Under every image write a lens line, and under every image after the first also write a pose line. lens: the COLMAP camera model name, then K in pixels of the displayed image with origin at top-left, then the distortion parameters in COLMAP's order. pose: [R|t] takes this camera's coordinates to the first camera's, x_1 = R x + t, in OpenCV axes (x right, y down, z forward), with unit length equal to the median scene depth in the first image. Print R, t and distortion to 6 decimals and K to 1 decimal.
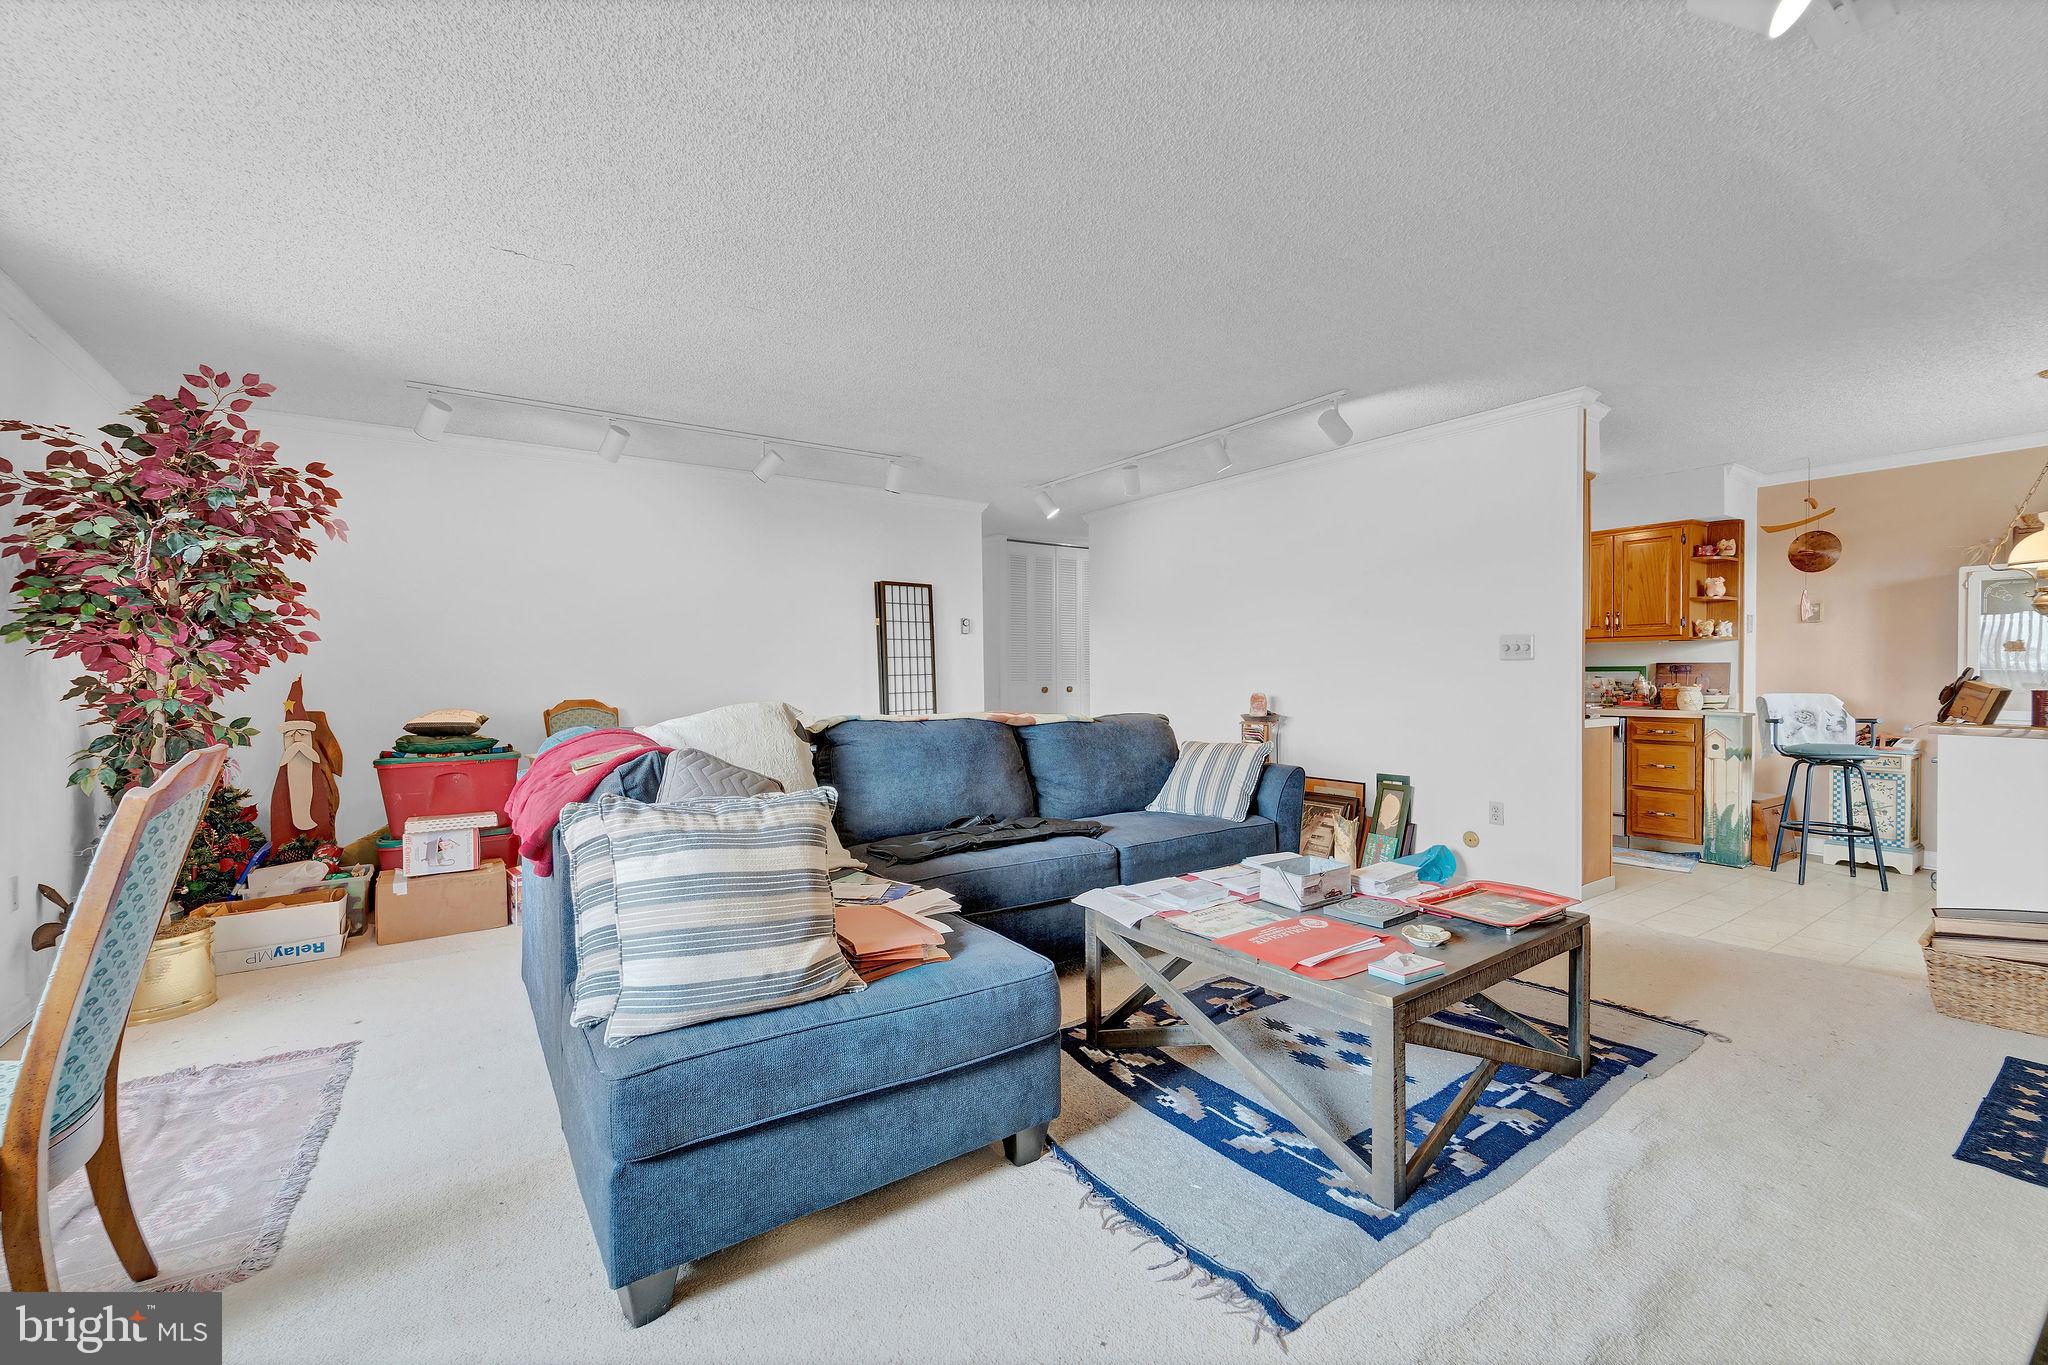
lens RADIAL K [[845.2, 0, 1024.0], [0, 845.2, 682.5], [0, 0, 1]] dist [0.000083, -0.000109]
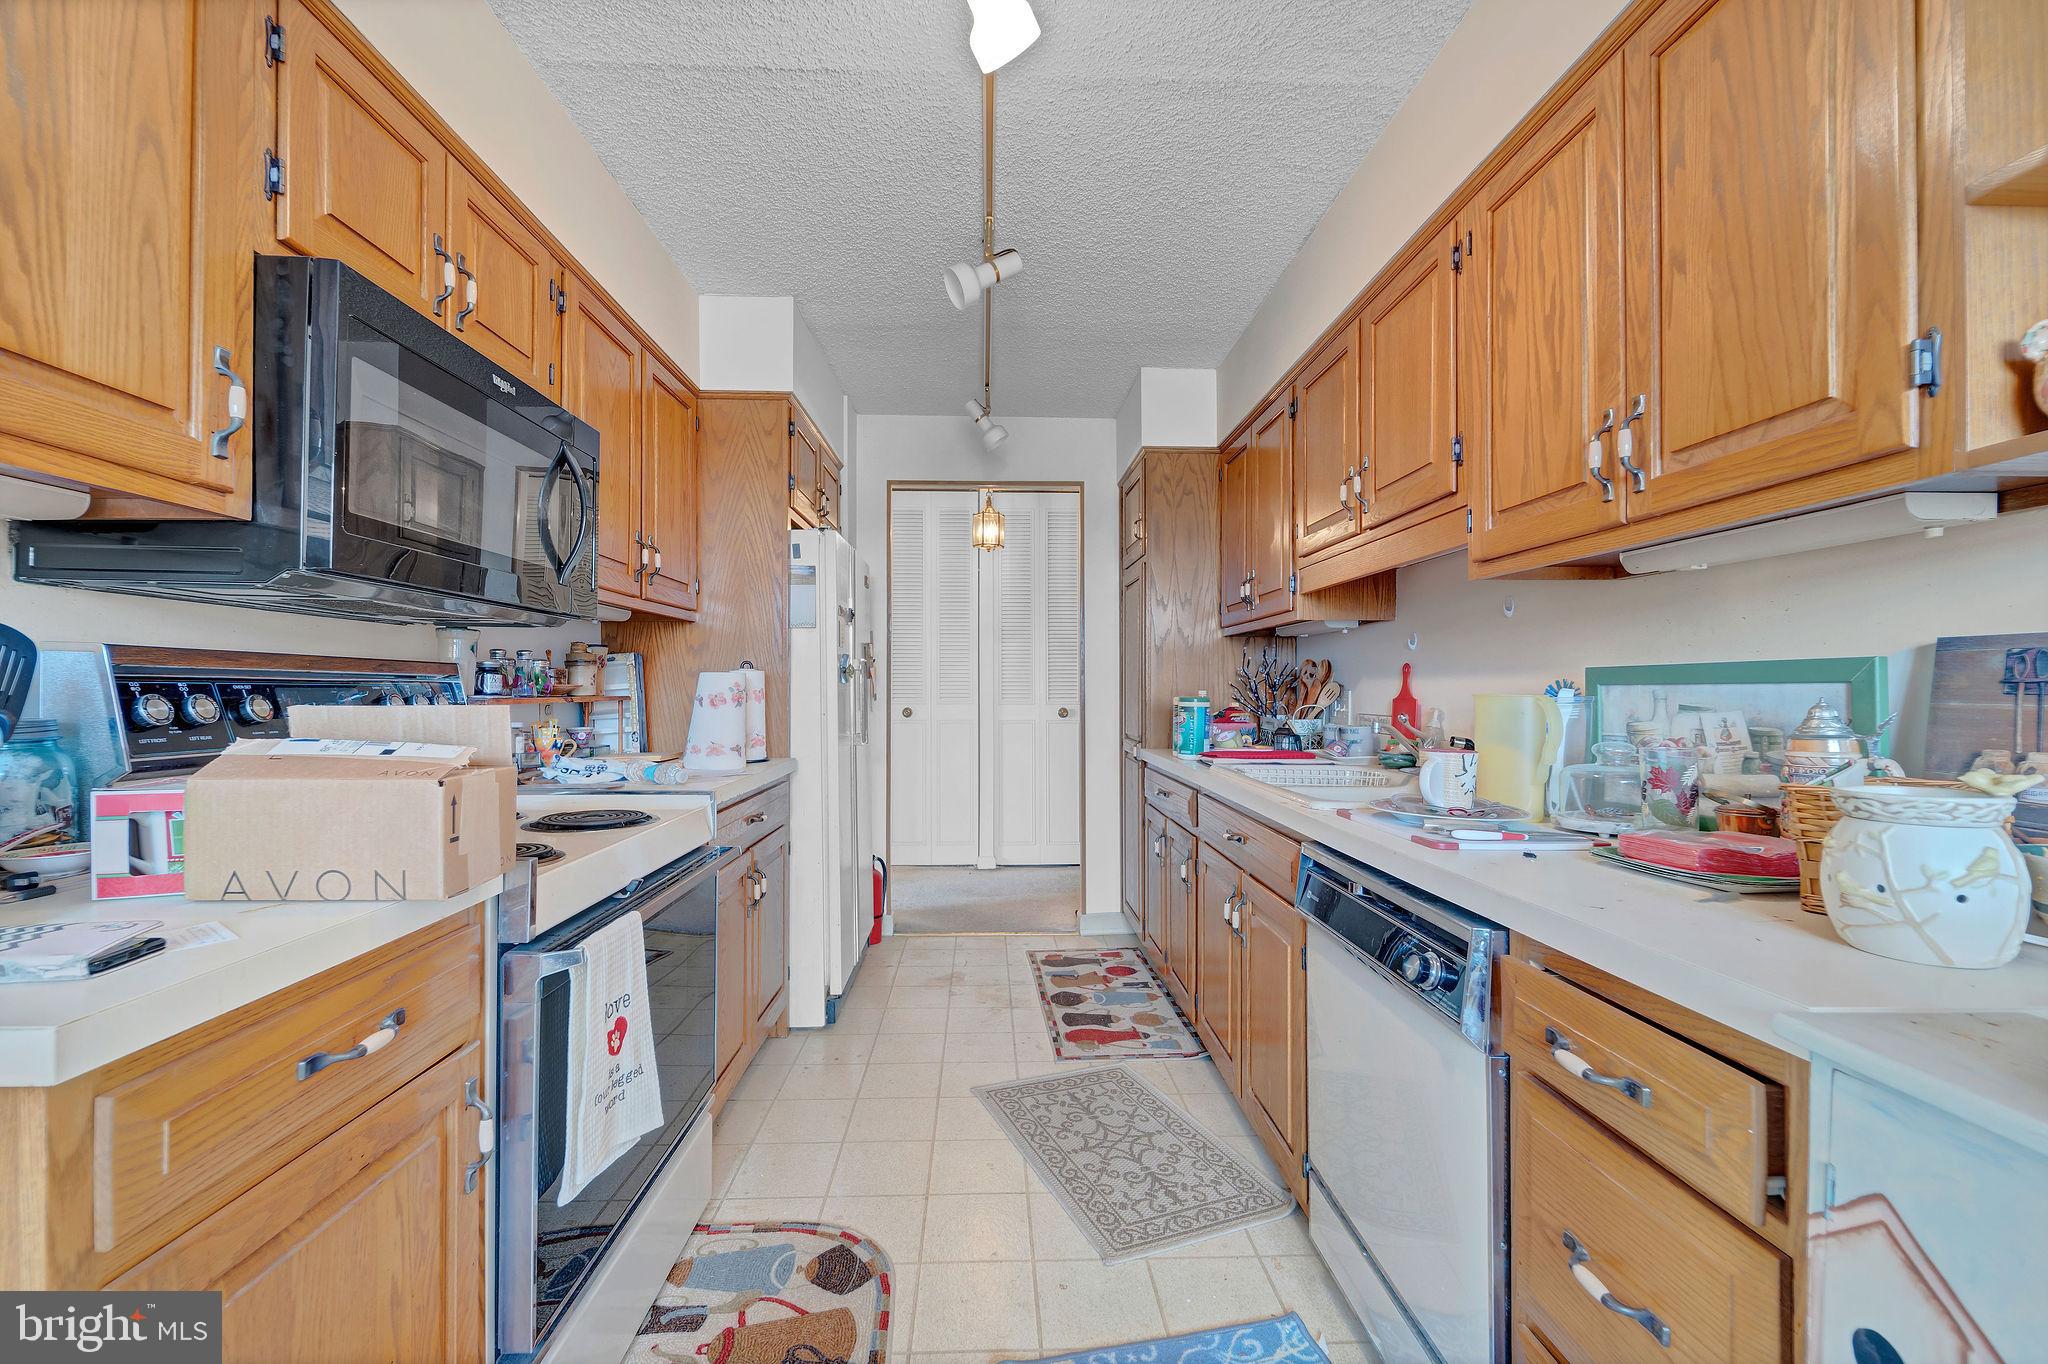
lens RADIAL K [[840.1, 0, 1010.8], [0, 840.1, 691.3], [0, 0, 1]] dist [-0.000661, -0.000007]
pose [[0.837713, 0.006971, -0.546066, 0.737455], [-0.012140, 0.999909, -0.005860, -0.008714], [0.545975, 0.011538, 0.837722, 0.795861]]
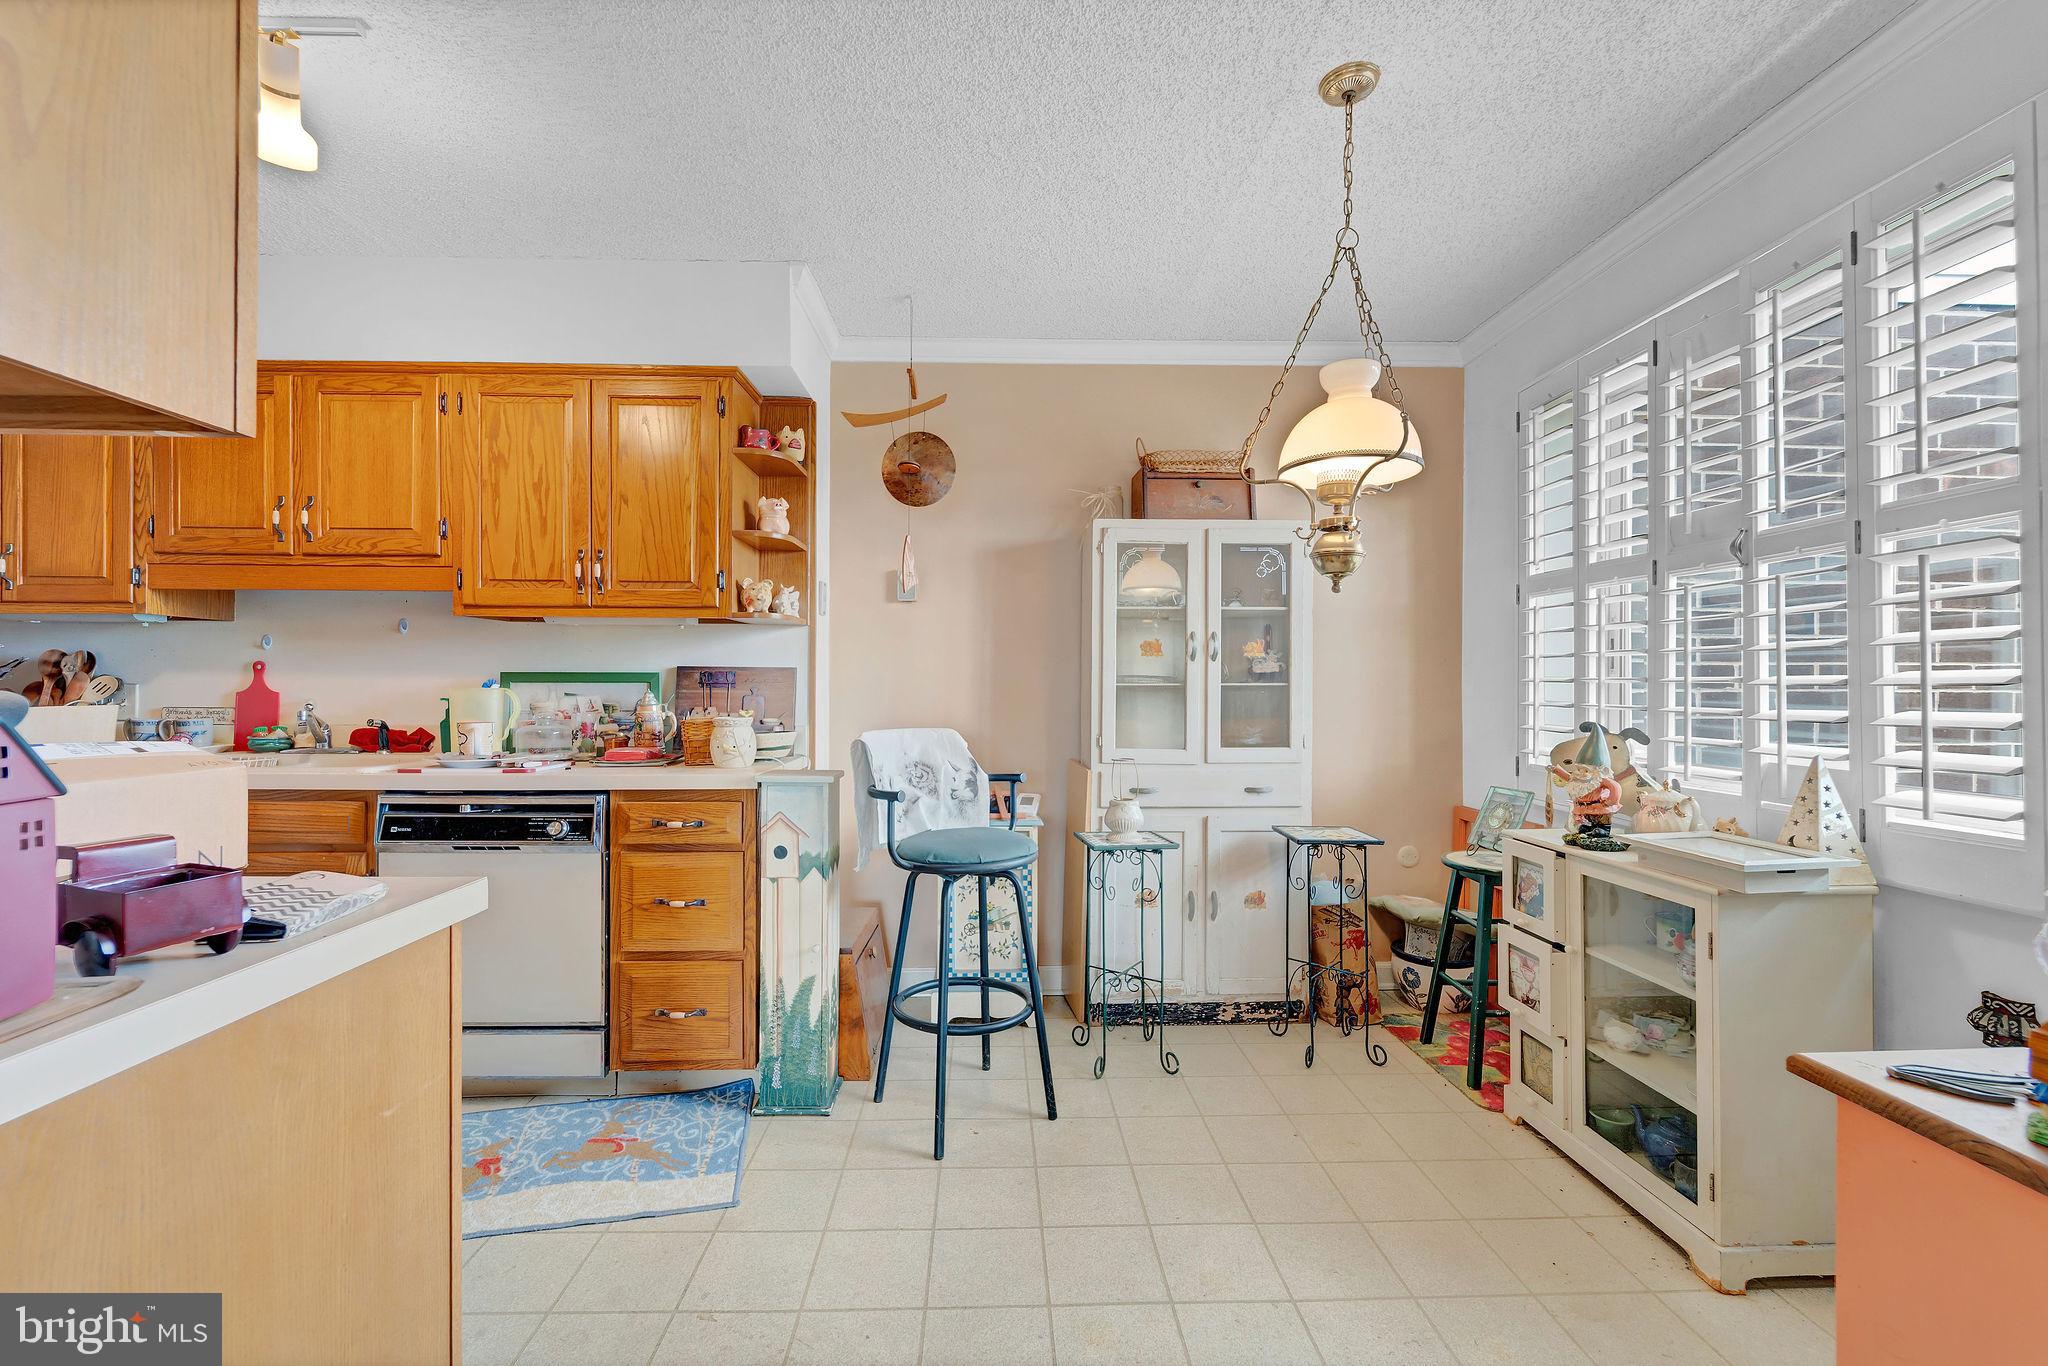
lens RADIAL K [[840.1, 0, 1010.8], [0, 840.1, 692.3], [0, 0, 1]] dist [-0.000661, -0.000007]
pose [[0.549842, -0.002292, 0.835265, 0.482218], [0.002772, 0.999996, 0.000919, -0.008637], [-0.835264, 0.001810, 0.549846, 0.613546]]
